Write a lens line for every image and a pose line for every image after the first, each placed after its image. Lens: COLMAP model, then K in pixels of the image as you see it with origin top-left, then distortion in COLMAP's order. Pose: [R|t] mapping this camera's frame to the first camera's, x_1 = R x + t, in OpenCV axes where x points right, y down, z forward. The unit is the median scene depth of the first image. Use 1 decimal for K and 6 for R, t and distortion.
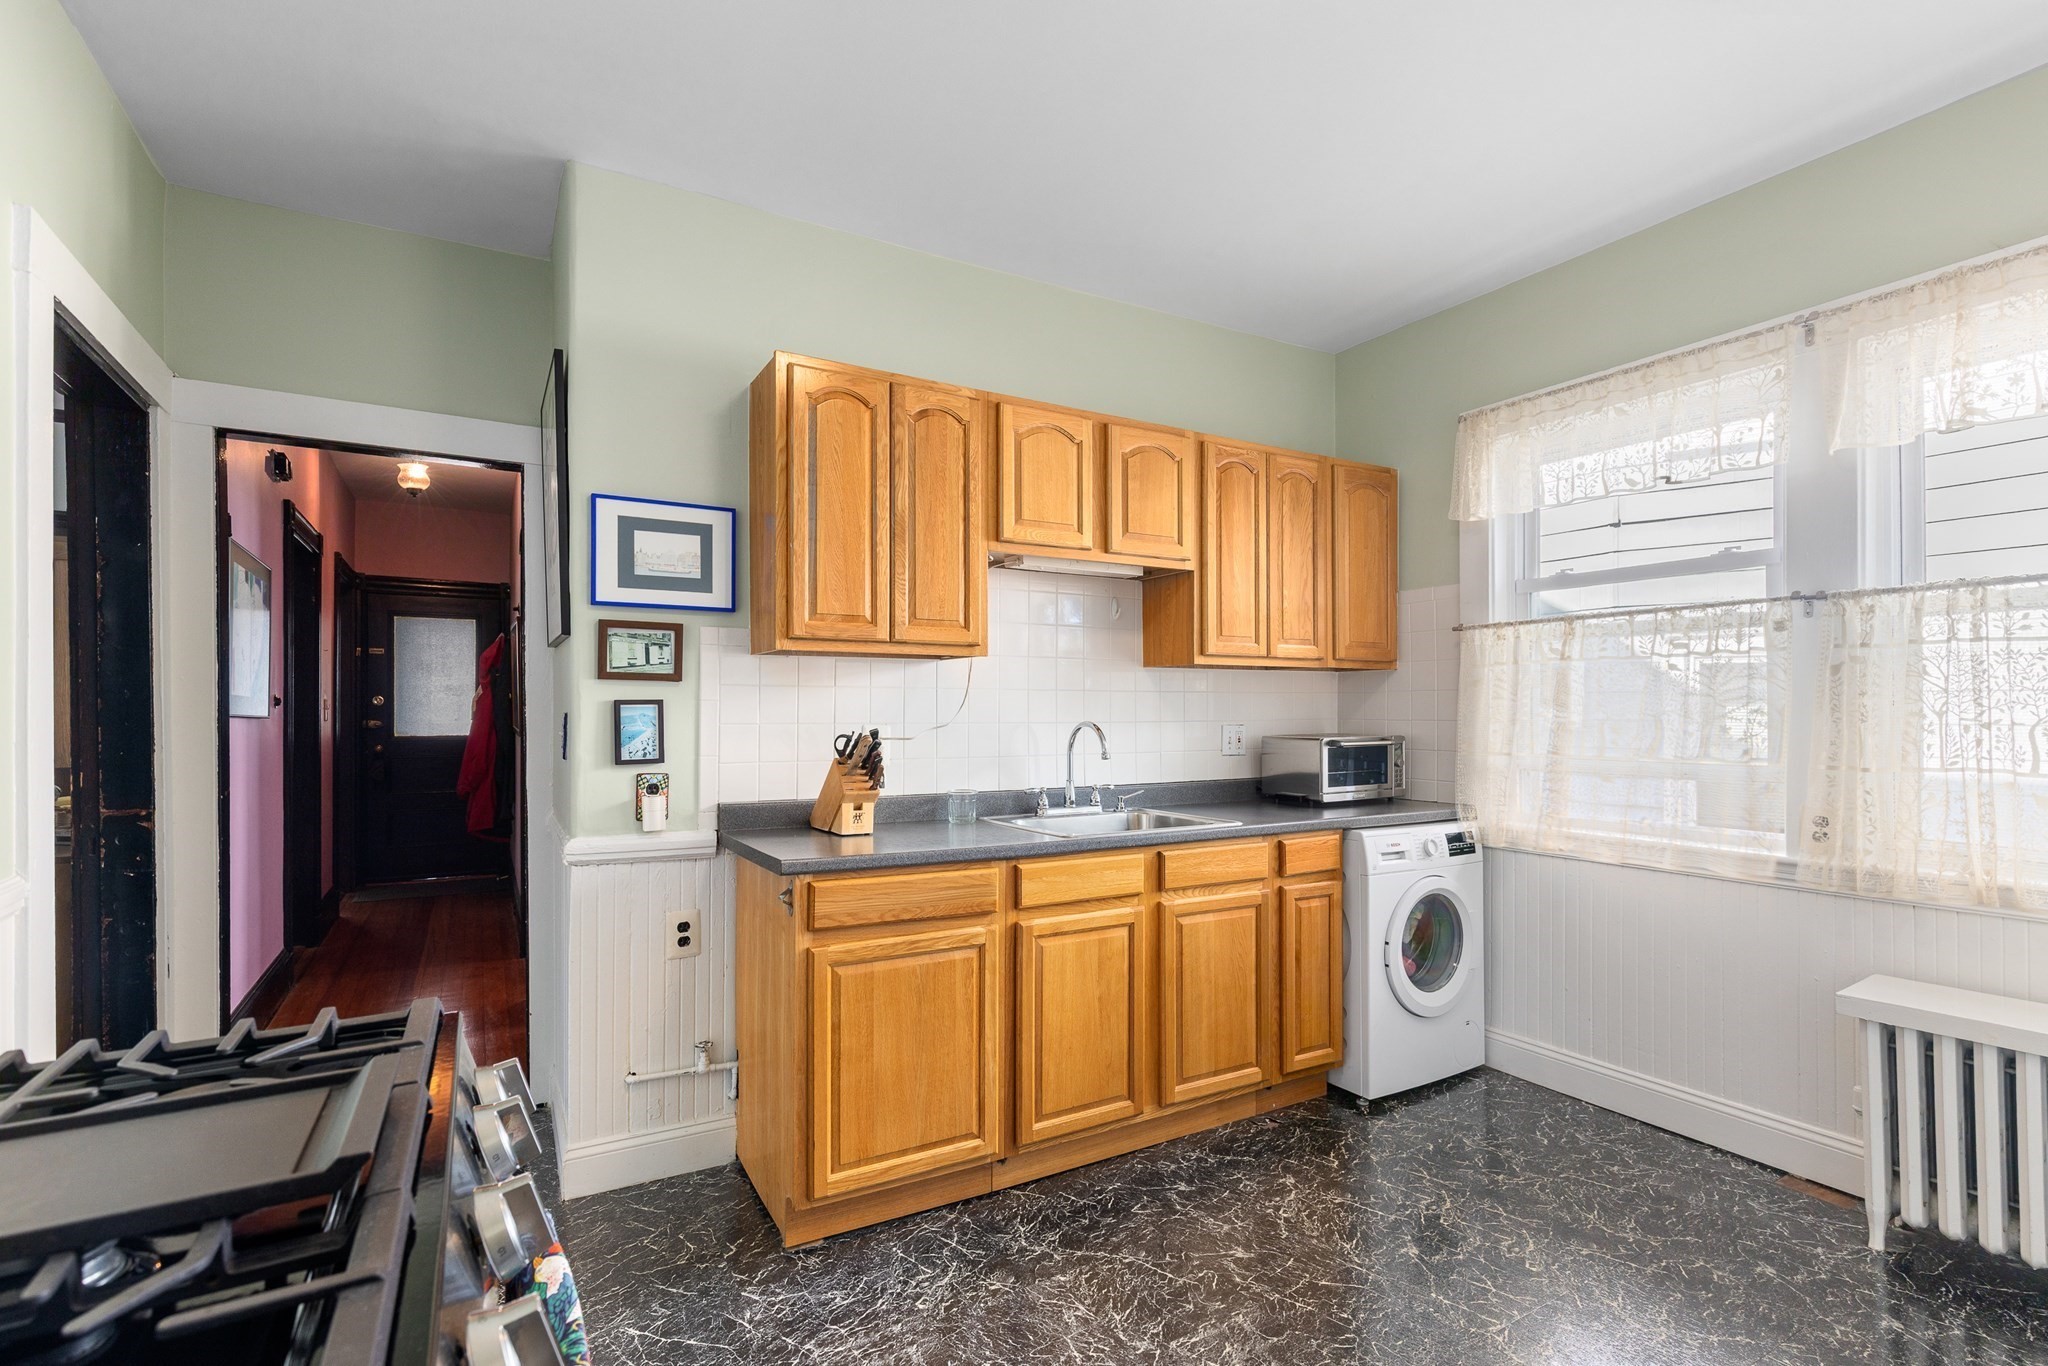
lens RADIAL K [[949.1, 0, 1043.9], [0, 949.1, 707.4], [0, 0, 1]] dist [-0.002853, -0.000702]
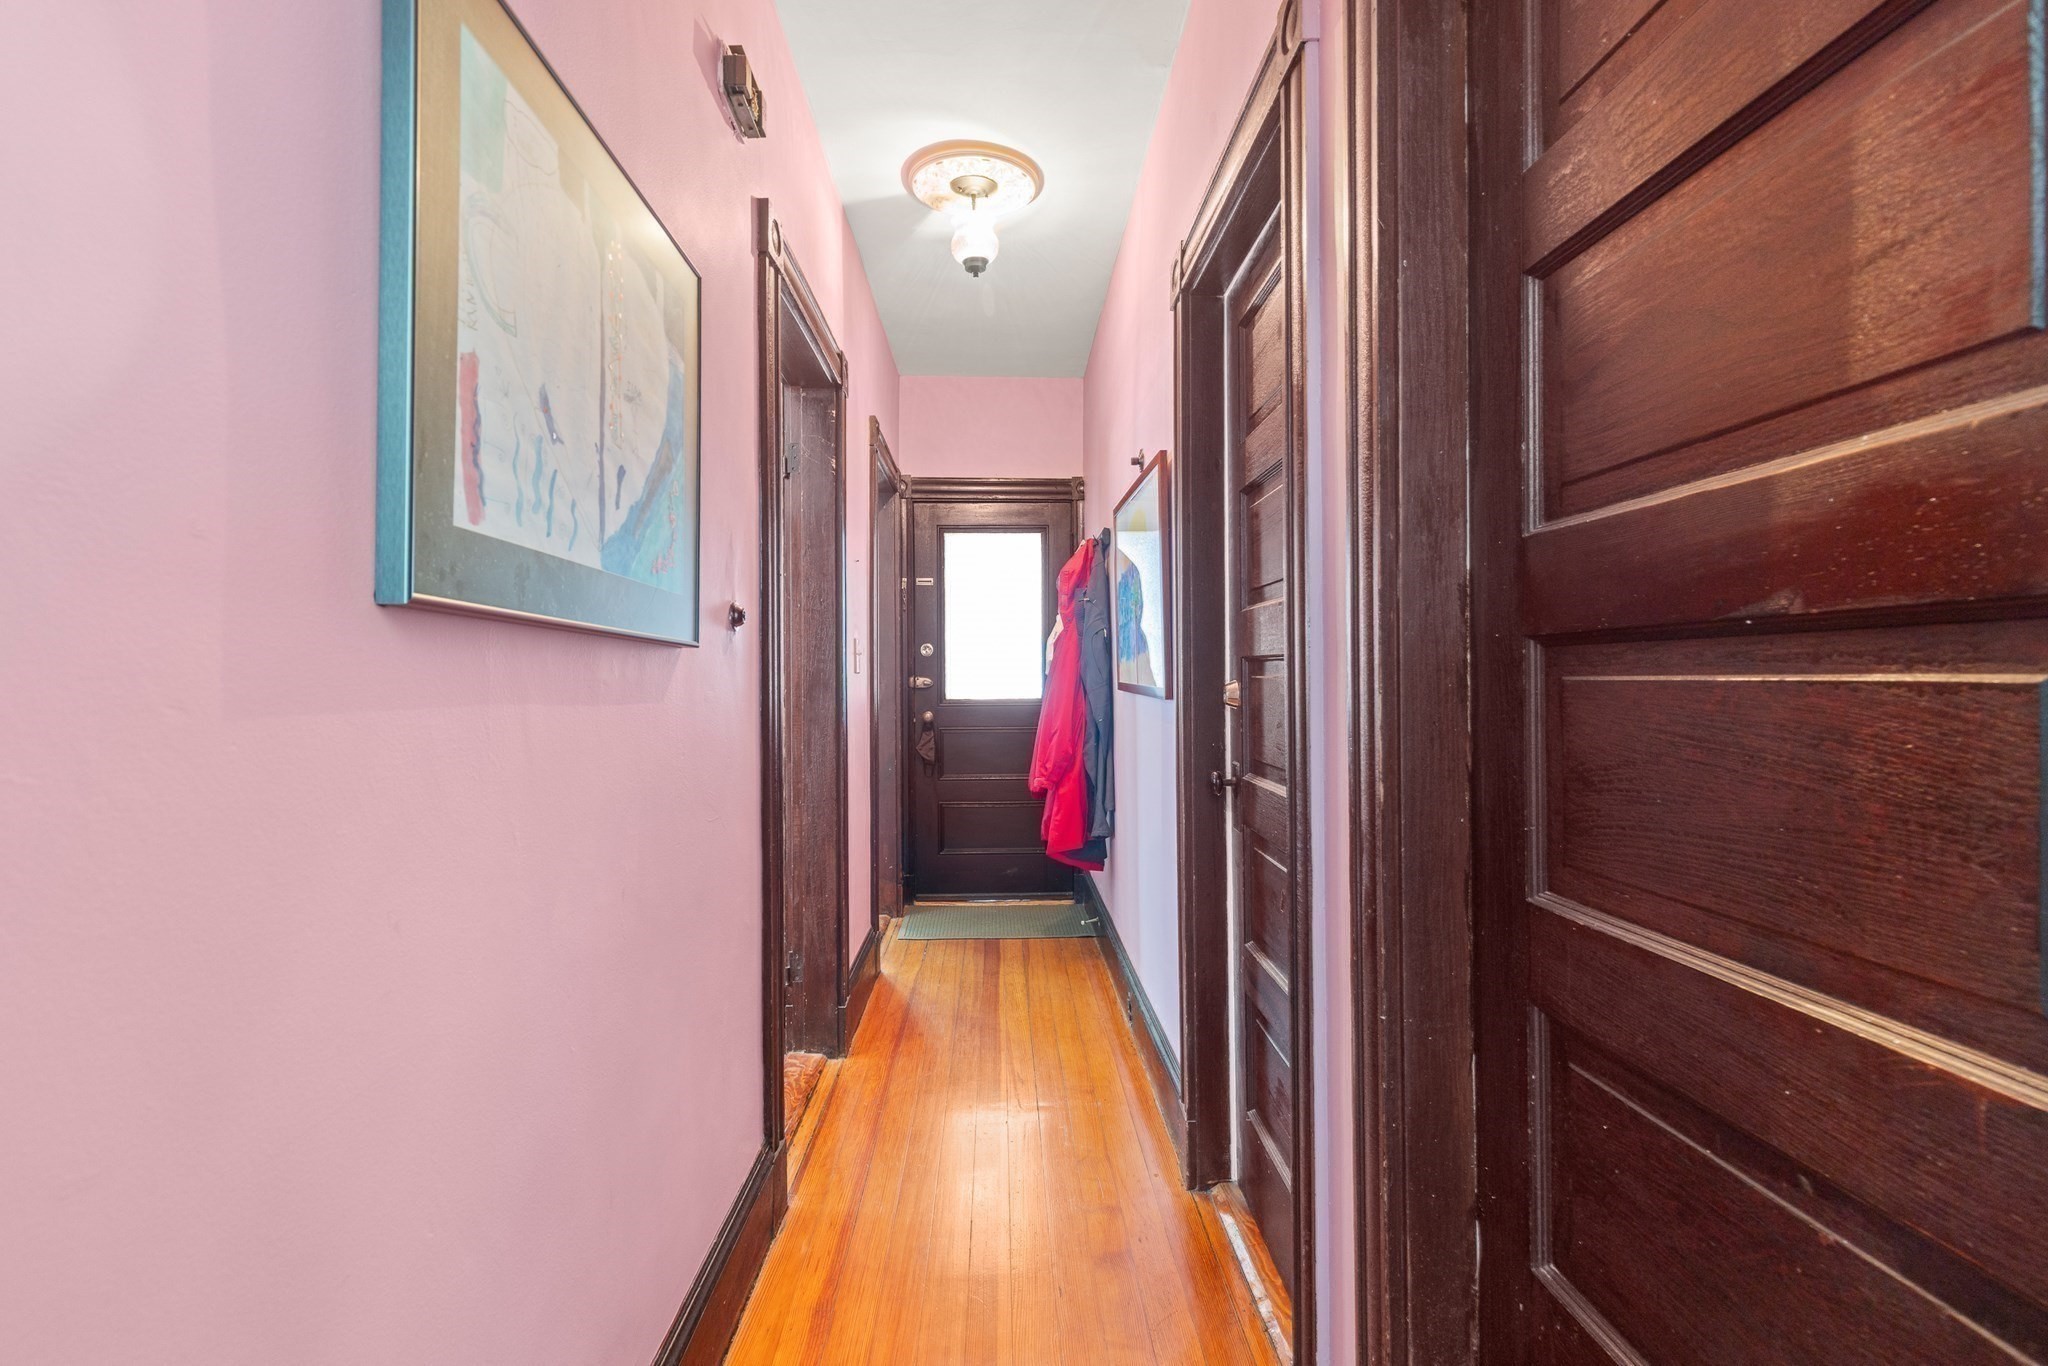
lens RADIAL K [[949.1, 0, 1025.6], [0, 949.1, 680.6], [0, 0, 1]] dist [-0.002853, -0.000702]
pose [[0.872119, -0.001865, -0.489290, -0.291983], [0.005385, 0.999969, 0.005787, 0.013753], [0.489264, -0.007682, 0.872102, 0.418551]]
